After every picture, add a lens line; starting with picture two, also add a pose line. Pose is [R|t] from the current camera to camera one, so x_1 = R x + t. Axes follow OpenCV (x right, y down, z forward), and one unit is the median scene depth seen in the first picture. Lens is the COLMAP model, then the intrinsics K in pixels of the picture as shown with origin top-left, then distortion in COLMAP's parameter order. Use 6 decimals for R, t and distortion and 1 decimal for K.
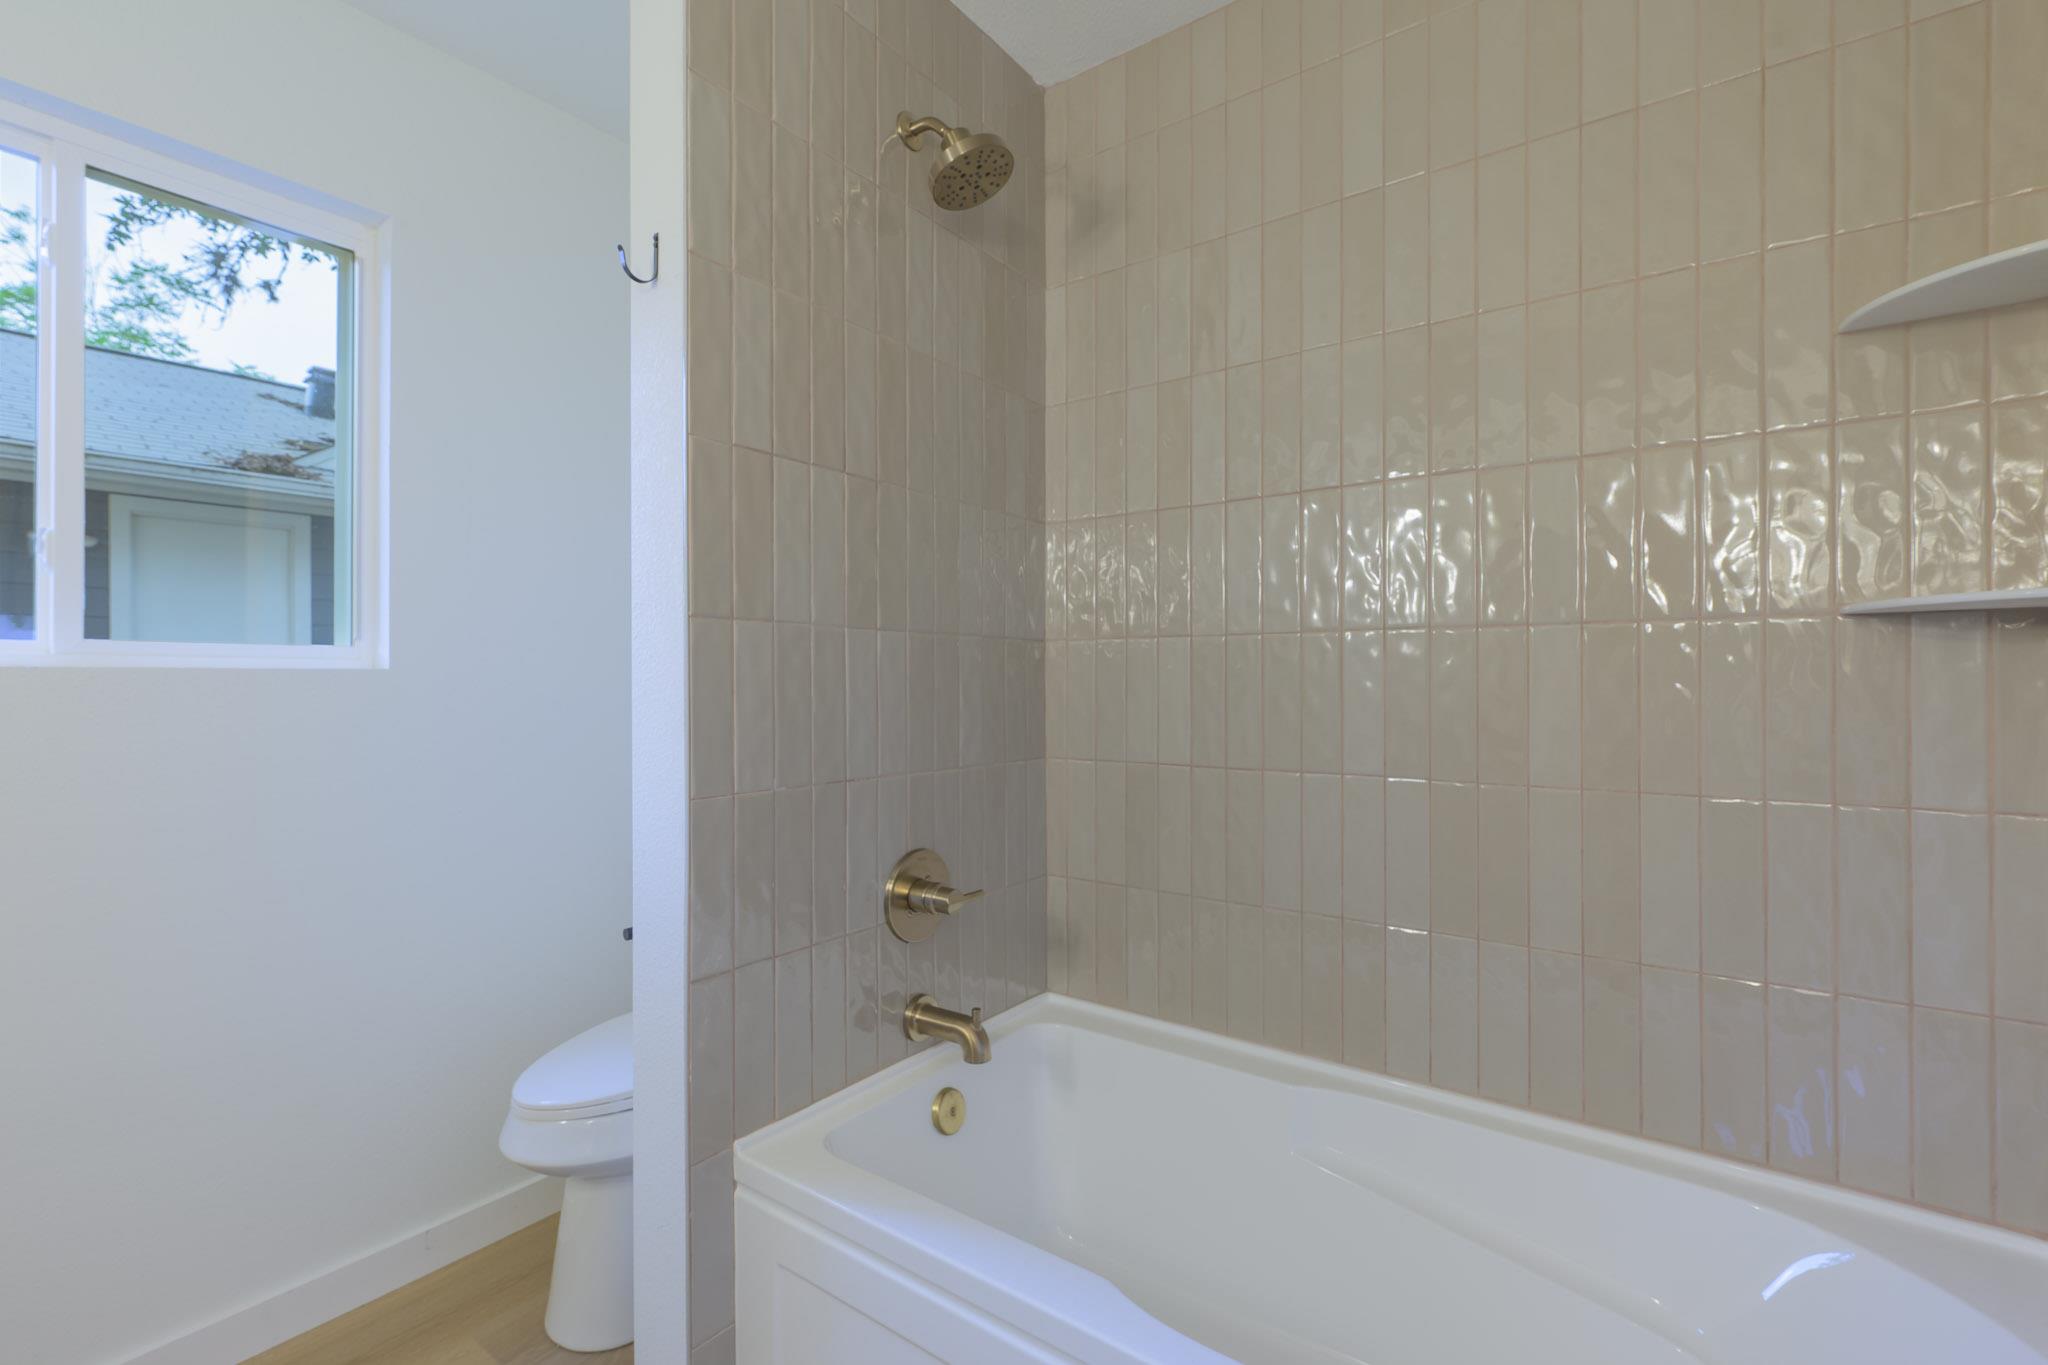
lens RADIAL K [[915.0, 0, 1016.1], [0, 915.0, 686.9], [0, 0, 1]] dist [0.013769, -0.000090]
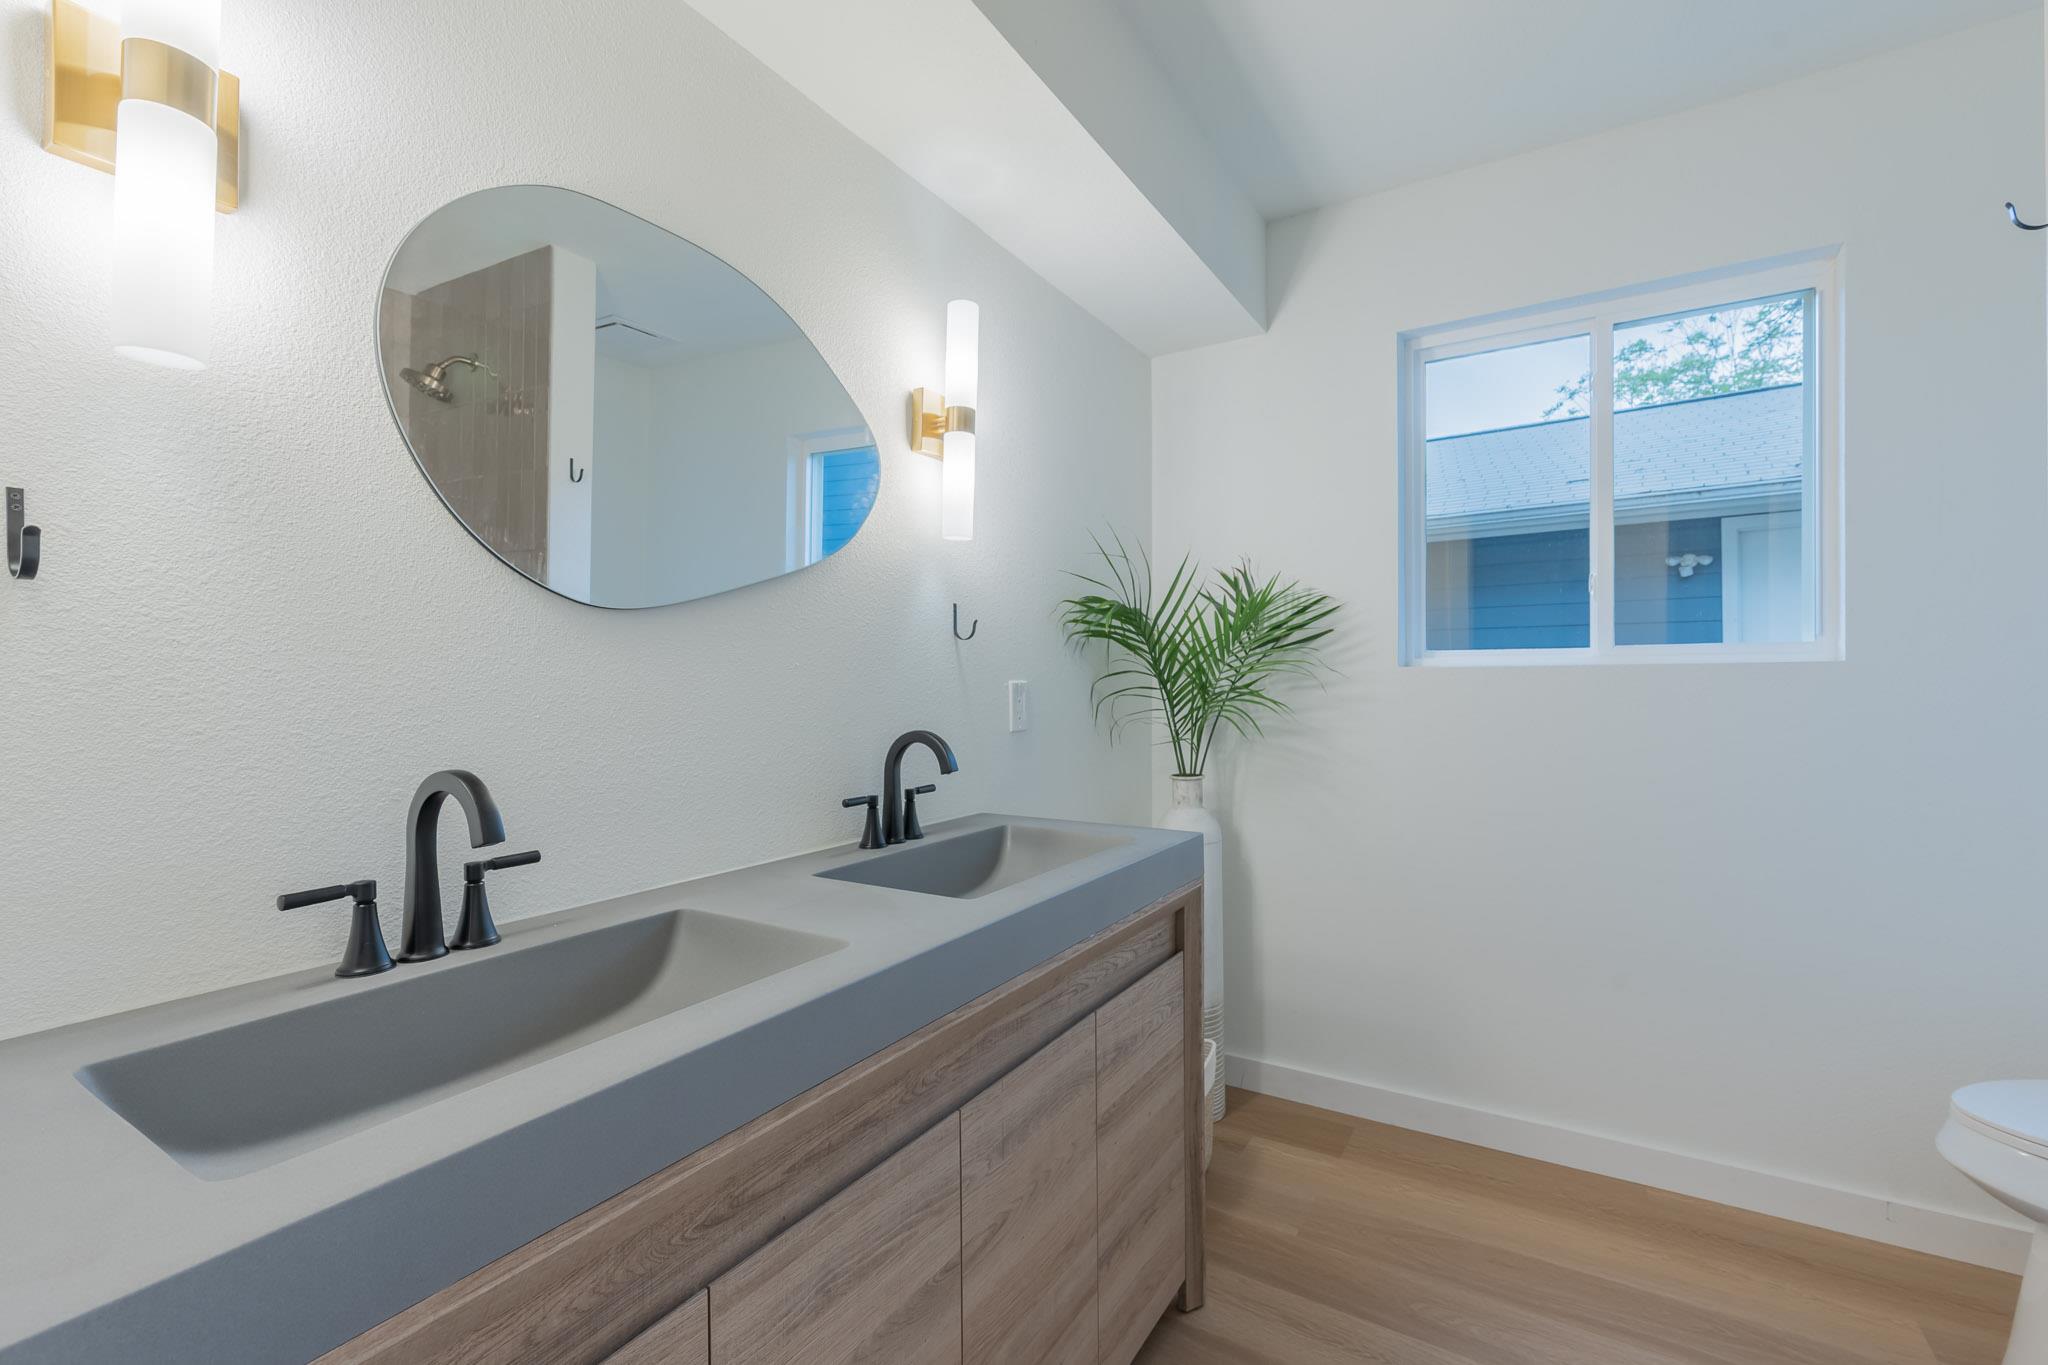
lens RADIAL K [[881.7, 0, 1018.0], [0, 881.7, 680.6], [0, 0, 1]] dist [0.001261, 0.000143]
pose [[0.099104, -0.003469, -0.995071, 0.246046], [0.003694, 0.999988, -0.003118, 0.002739], [0.995070, -0.003367, 0.099115, -0.061633]]
